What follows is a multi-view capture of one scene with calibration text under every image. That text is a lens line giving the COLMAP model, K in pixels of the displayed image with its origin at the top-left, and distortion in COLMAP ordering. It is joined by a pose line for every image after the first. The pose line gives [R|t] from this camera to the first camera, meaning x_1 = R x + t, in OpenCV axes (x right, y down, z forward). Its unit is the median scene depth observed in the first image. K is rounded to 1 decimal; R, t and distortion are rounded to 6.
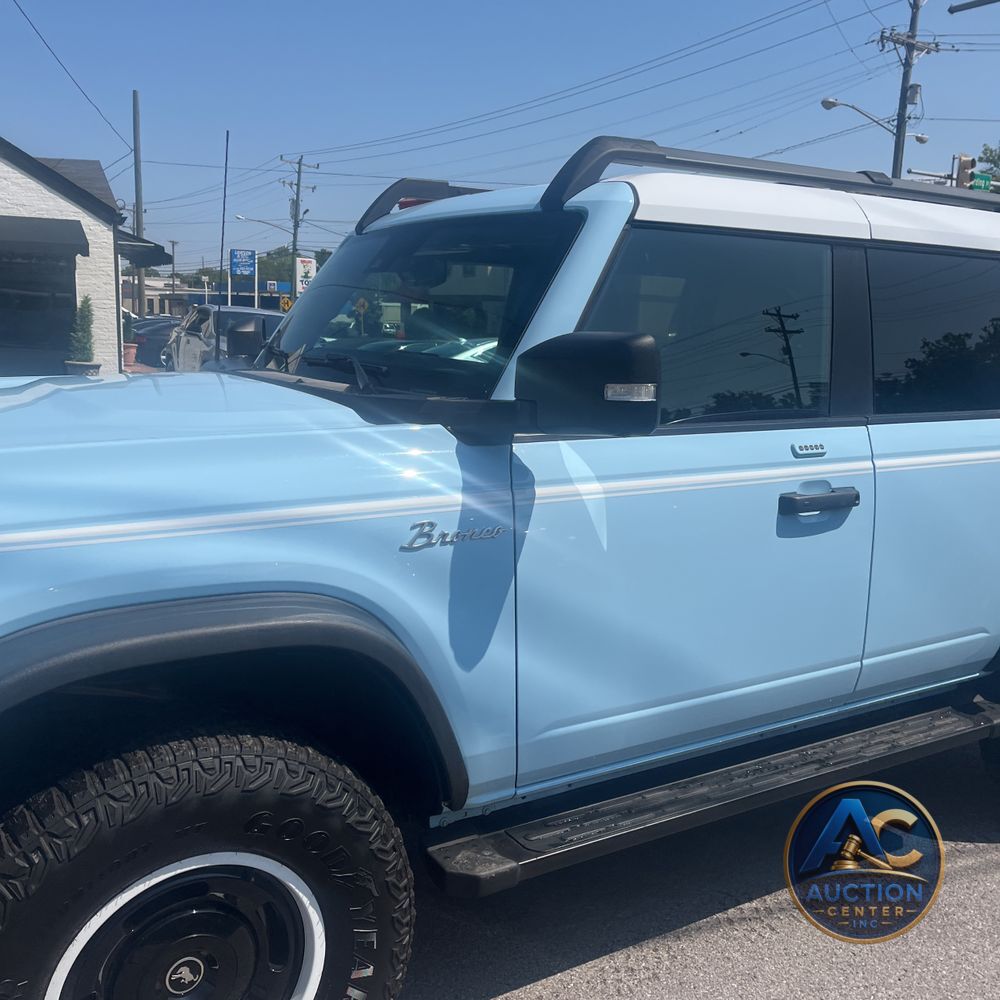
lens RADIAL K [[1018.8, 0, 497.2], [0, 1018.8, 502.9], [0, 0, 1]] dist [0.027705, 0.000000]
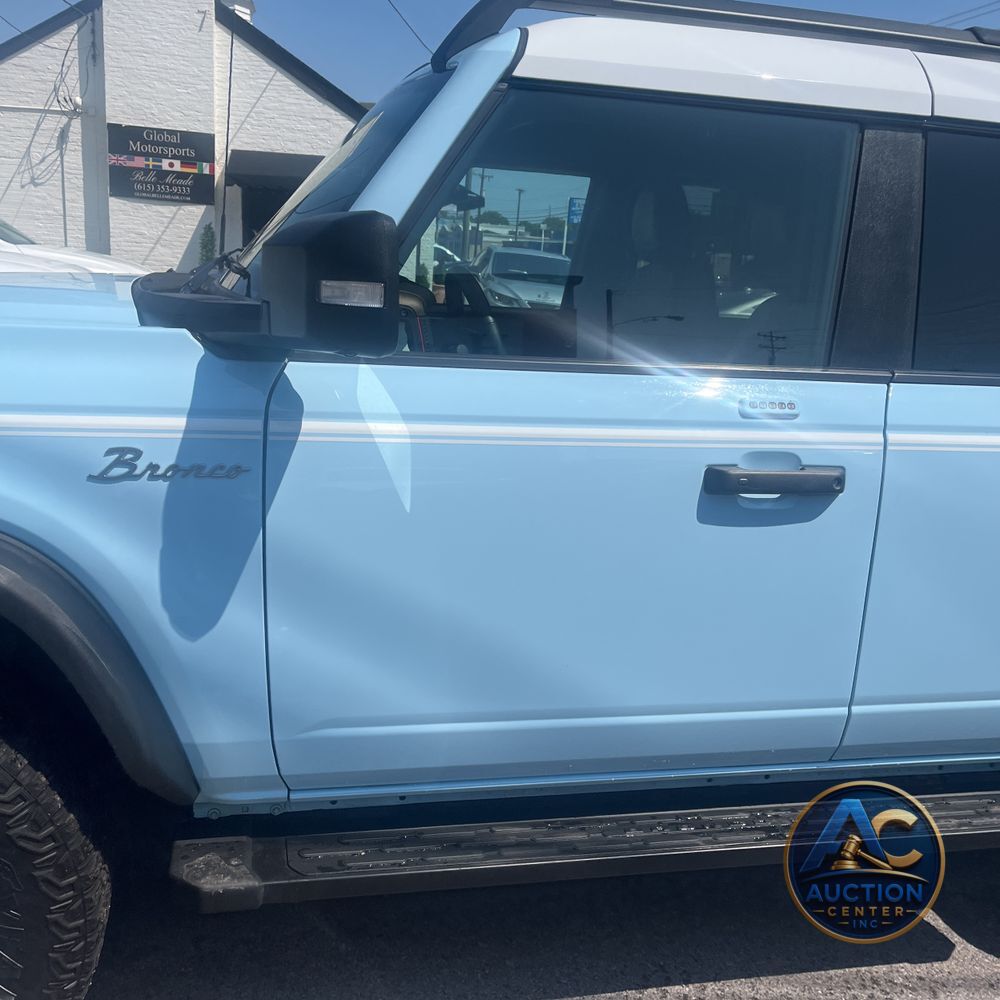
lens RADIAL K [[1018.8, 0, 494.9], [0, 1018.8, 508.4], [0, 0, 1]] dist [0.027705, 0.000000]
pose [[0.946720, 0.109549, -0.302853, 0.367879], [-0.094547, 0.993473, 0.063807, -0.010110], [0.307866, -0.031773, 0.950899, 0.265971]]
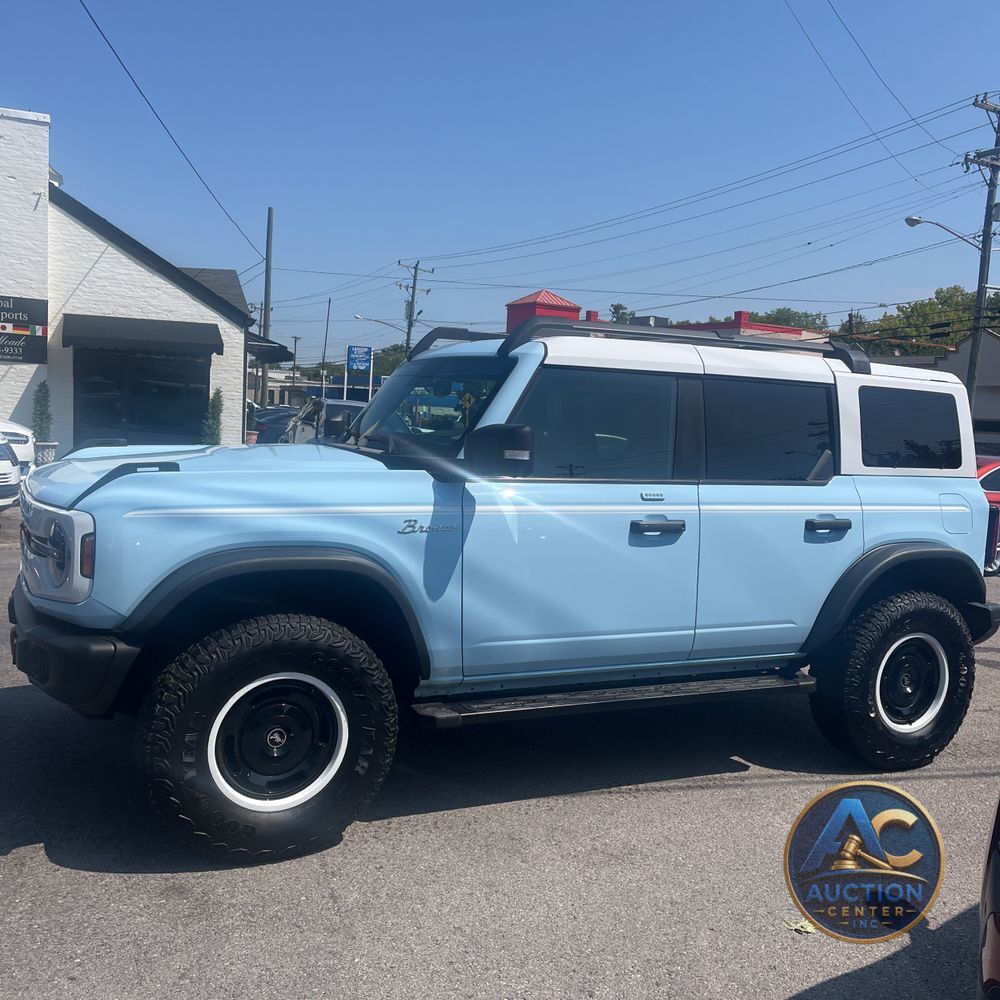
lens RADIAL K [[1018.8, 0, 517.3], [0, 1018.8, 492.1], [0, 0, 1]] dist [0.027705, 0.000000]
pose [[0.996125, 0.027686, -0.083477, 0.234721], [-0.036088, 0.994242, -0.100894, 0.126344], [0.080203, 0.103516, 0.991389, -0.734092]]
